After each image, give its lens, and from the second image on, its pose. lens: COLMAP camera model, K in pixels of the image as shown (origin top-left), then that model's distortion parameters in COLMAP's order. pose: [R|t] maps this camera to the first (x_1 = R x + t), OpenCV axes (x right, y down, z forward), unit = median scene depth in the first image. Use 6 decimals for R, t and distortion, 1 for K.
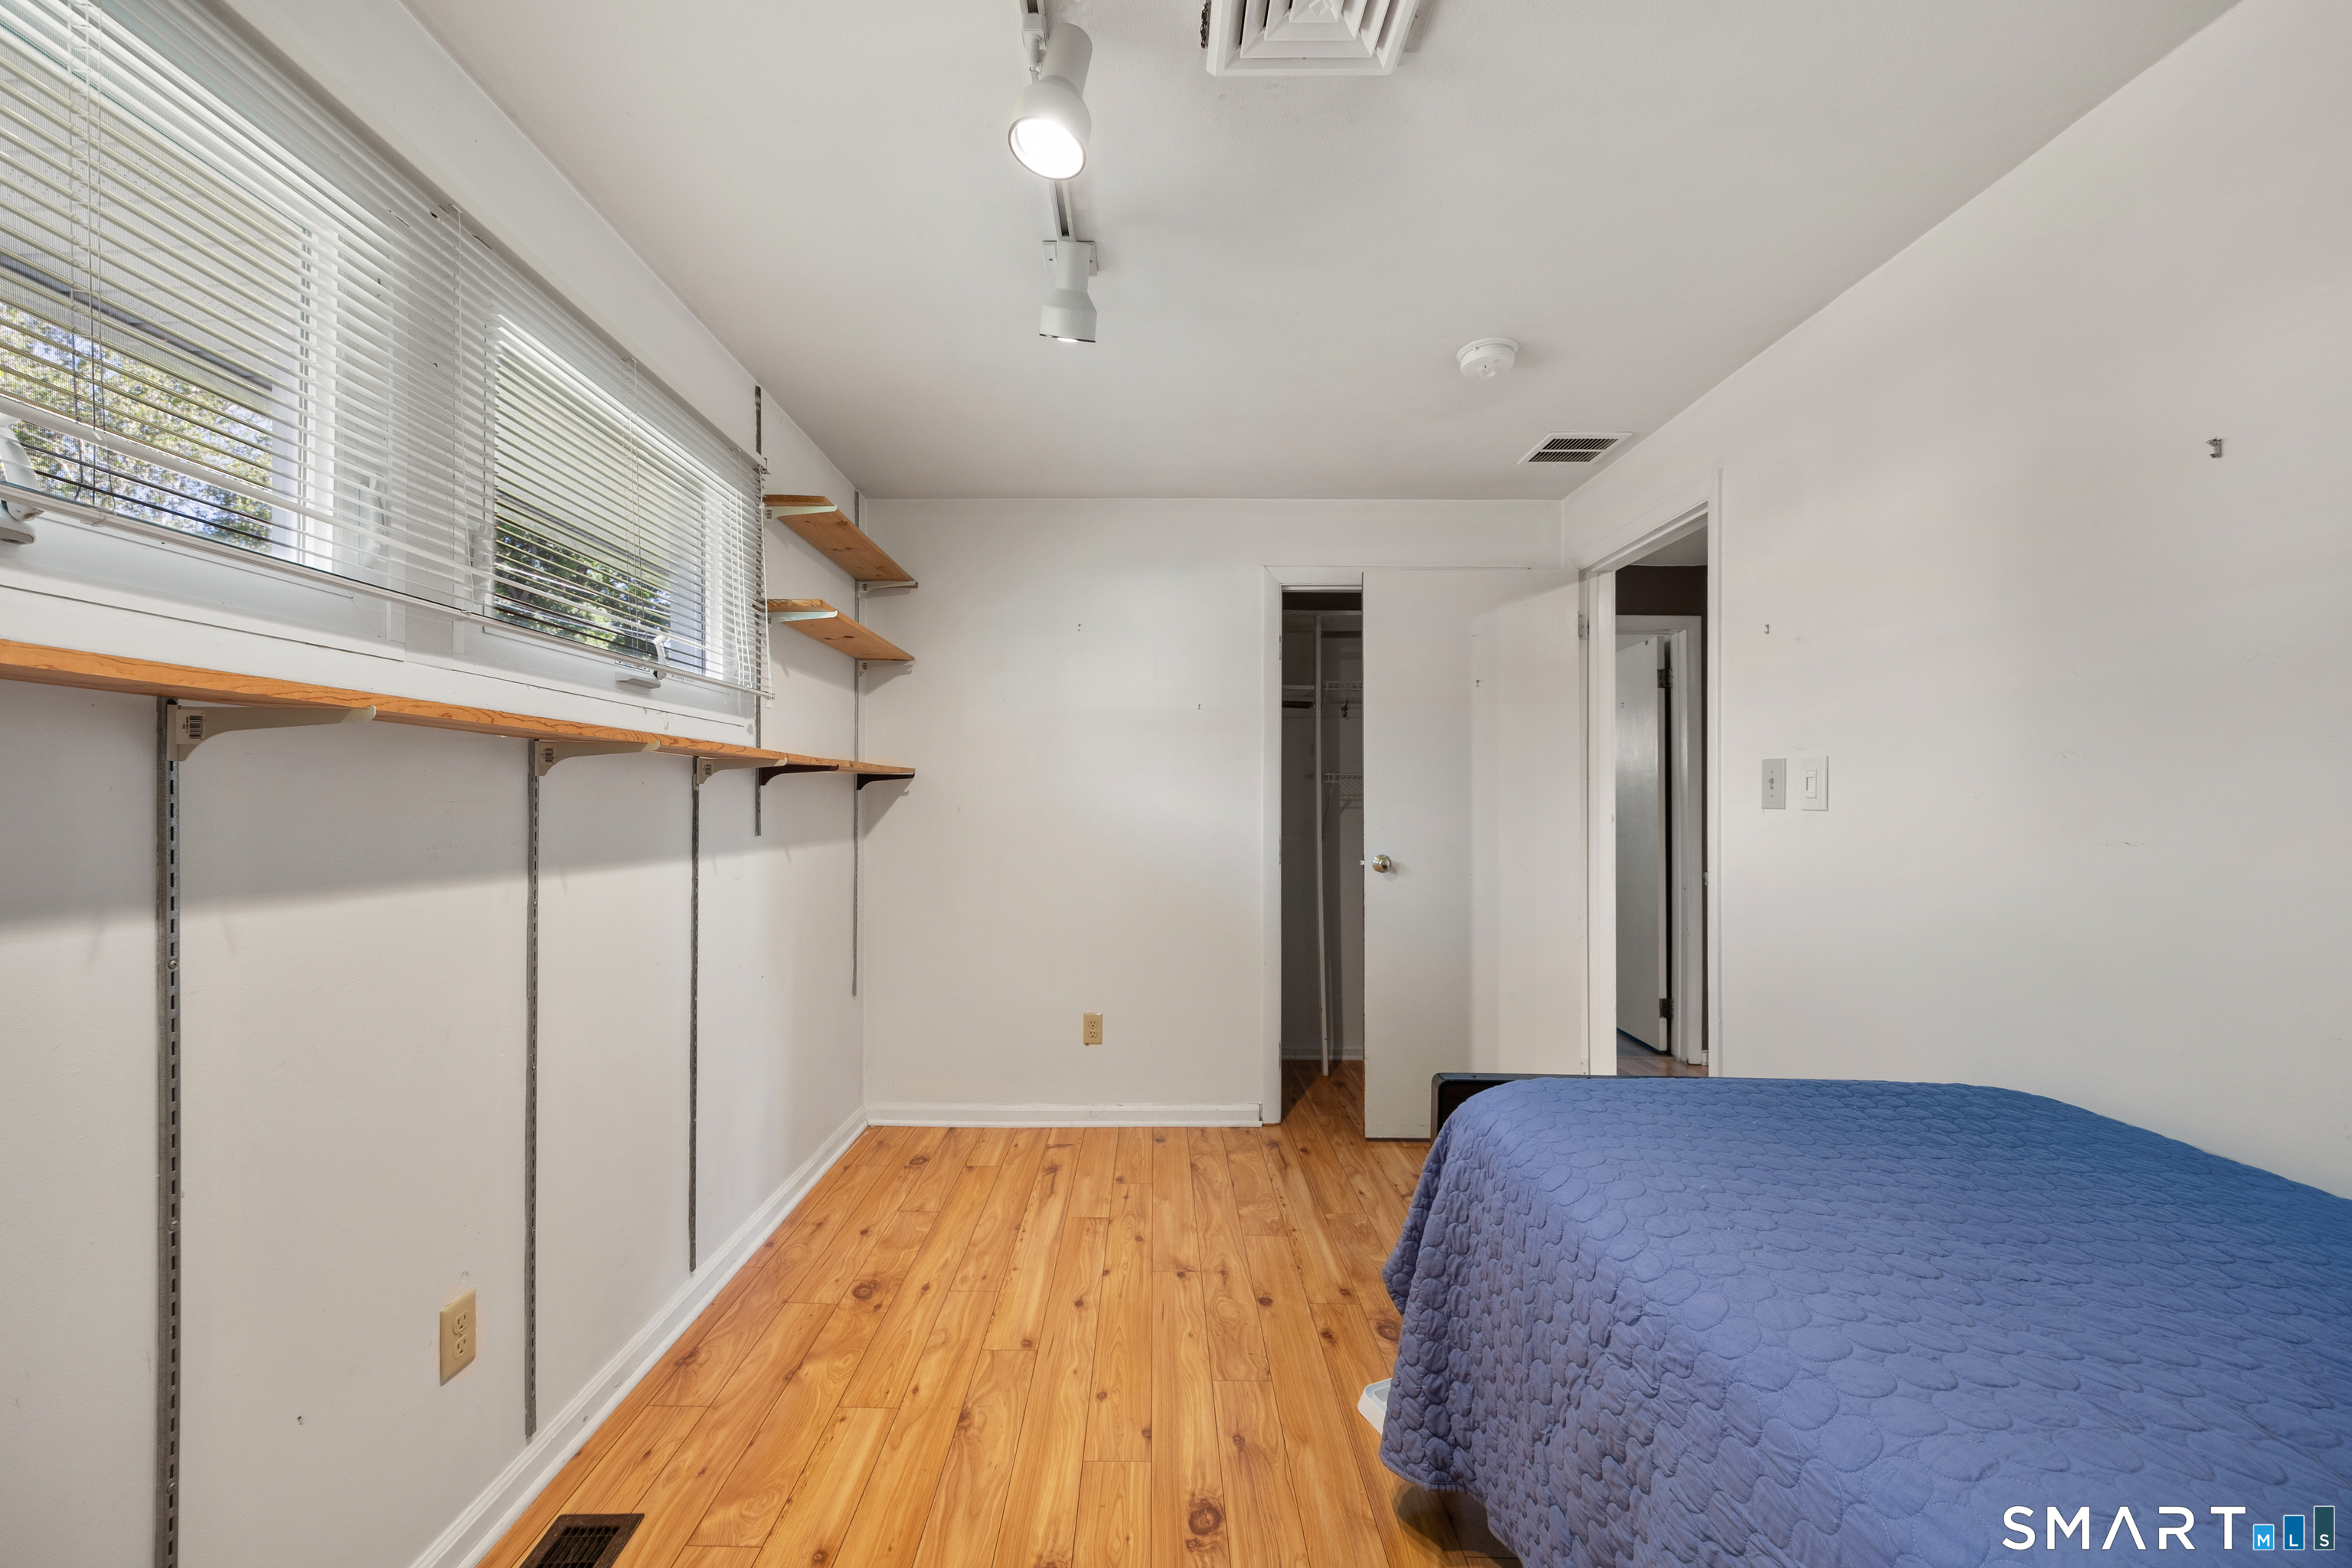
lens RADIAL K [[914.2, 0, 1169.5], [0, 914.2, 791.3], [0, 0, 1]] dist [0.000700, 0.000092]
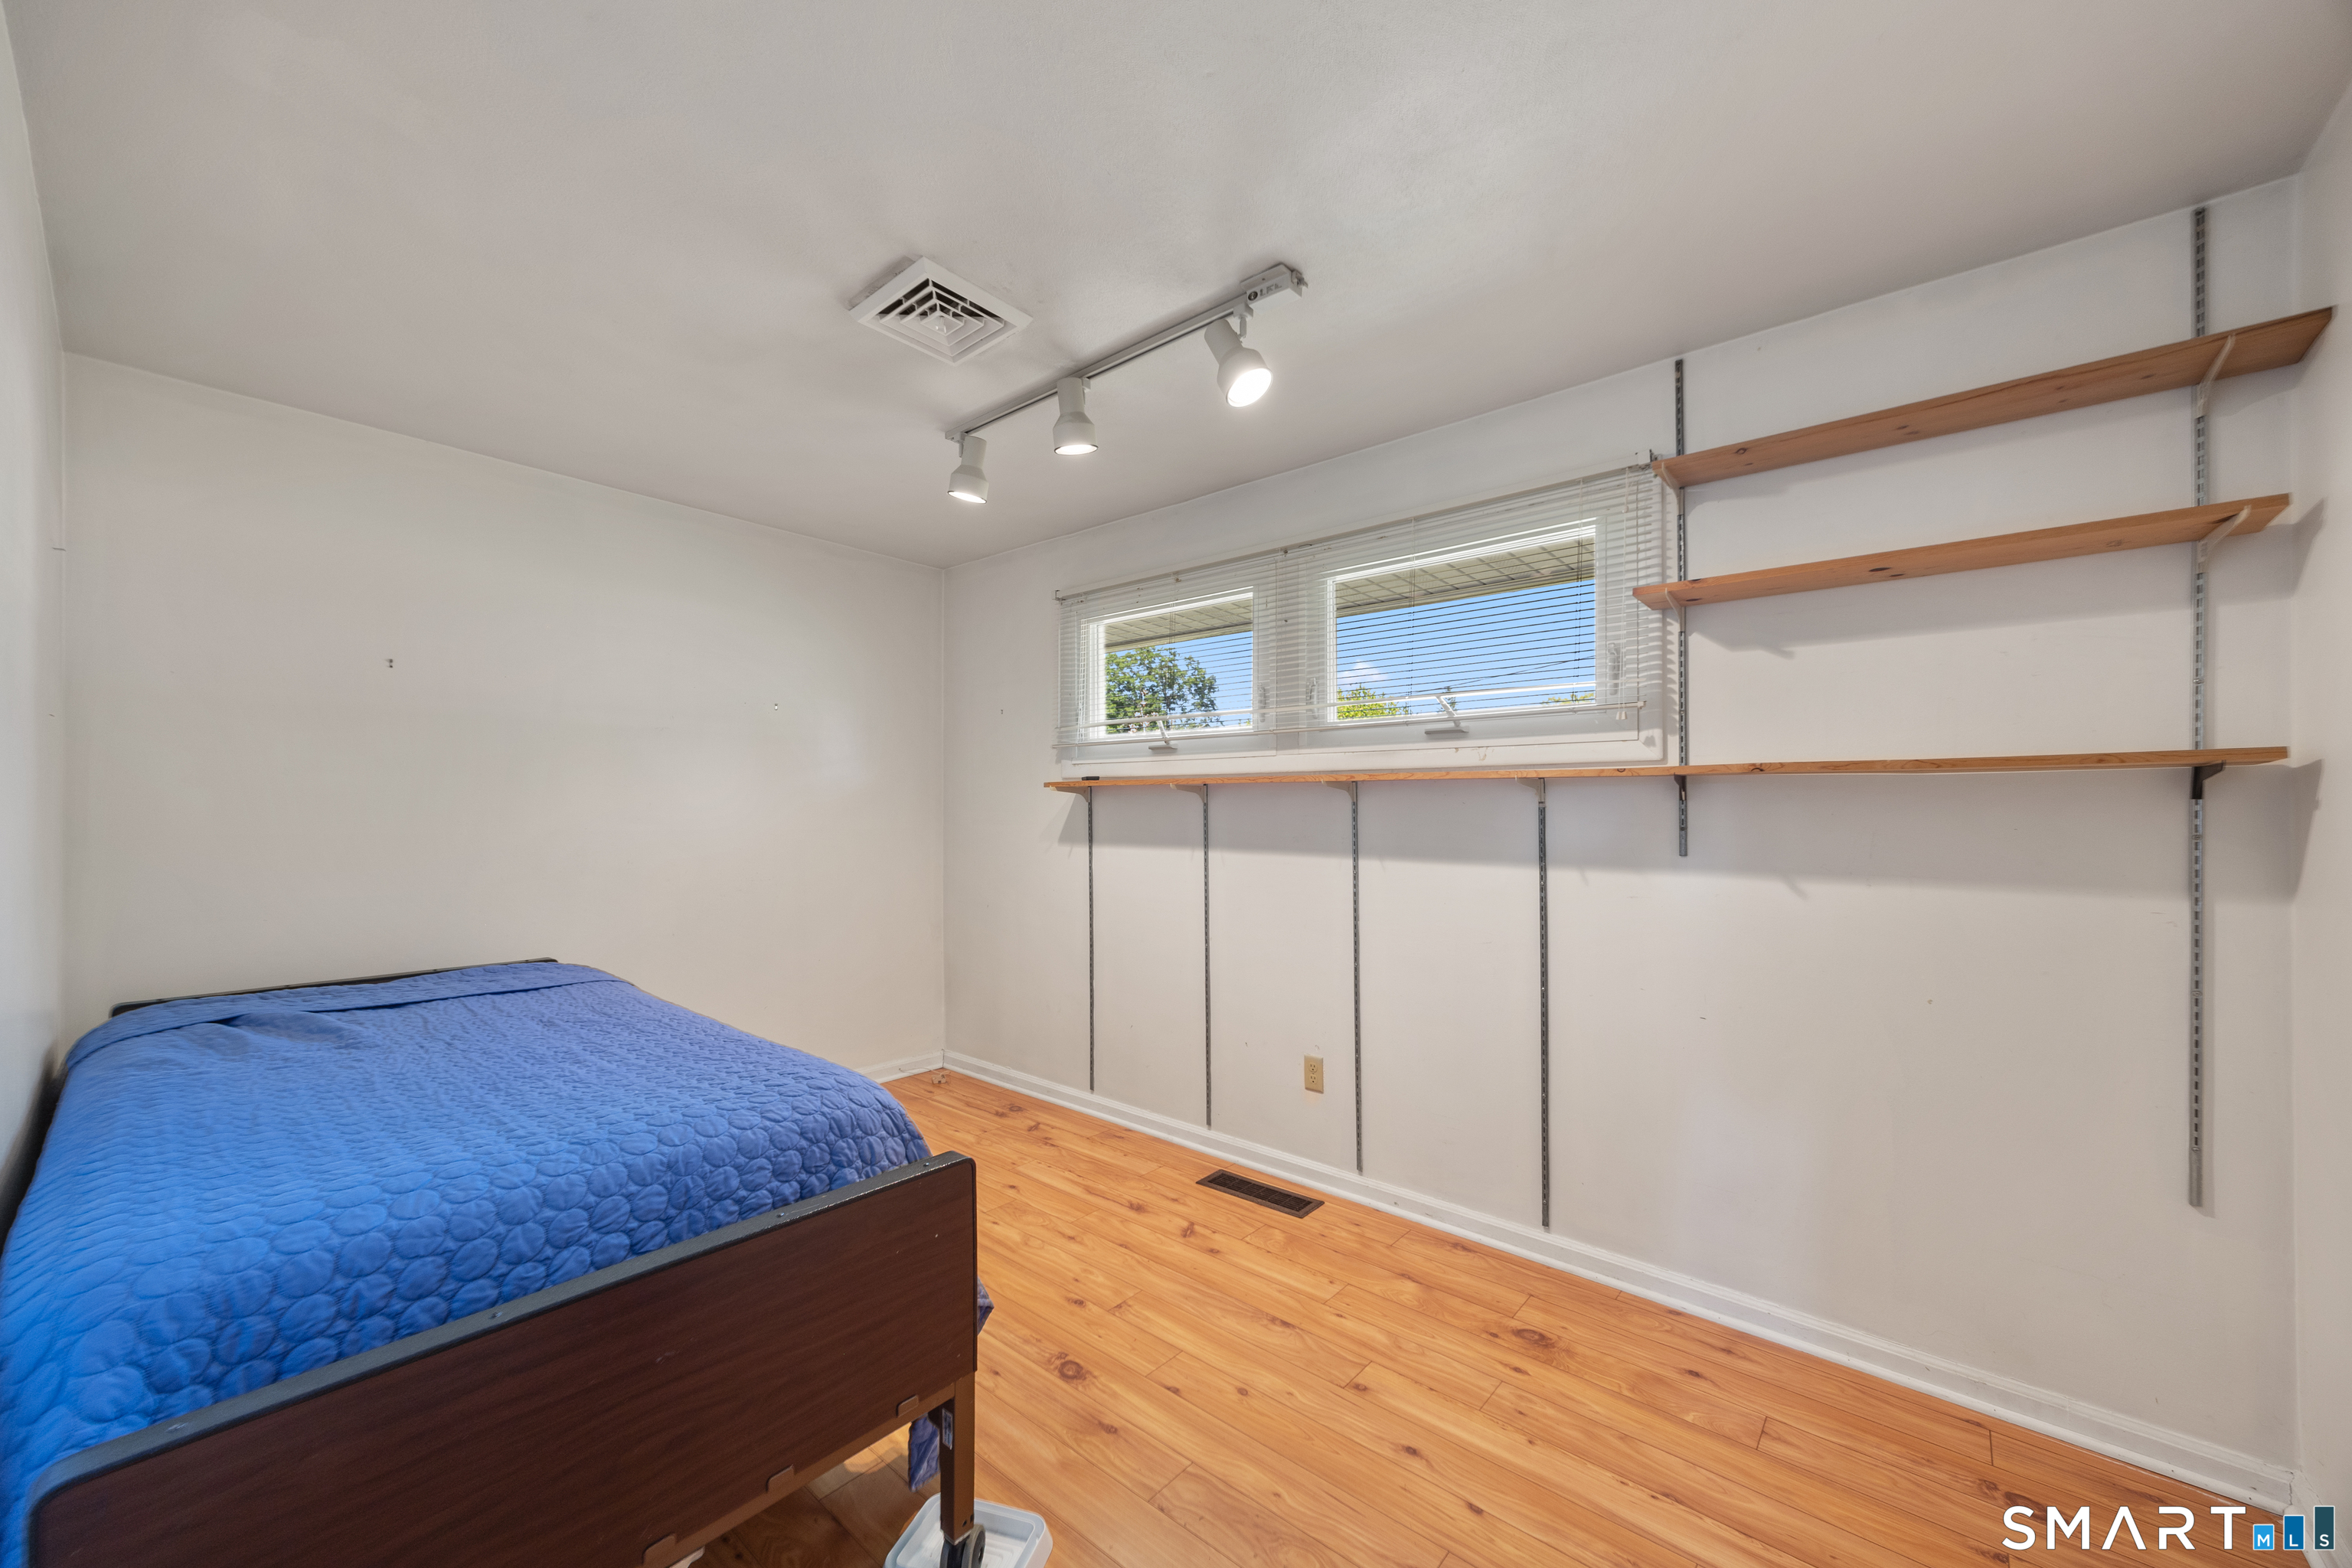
lens RADIAL K [[914.2, 0, 1144.3], [0, 914.2, 816.8], [0, 0, 1]] dist [0.000700, 0.000092]
pose [[-0.690972, -0.006836, -0.722850, 0.732704], [-0.000796, 0.999962, -0.008695, 0.023342], [0.722881, -0.005432, -0.690951, 1.596629]]
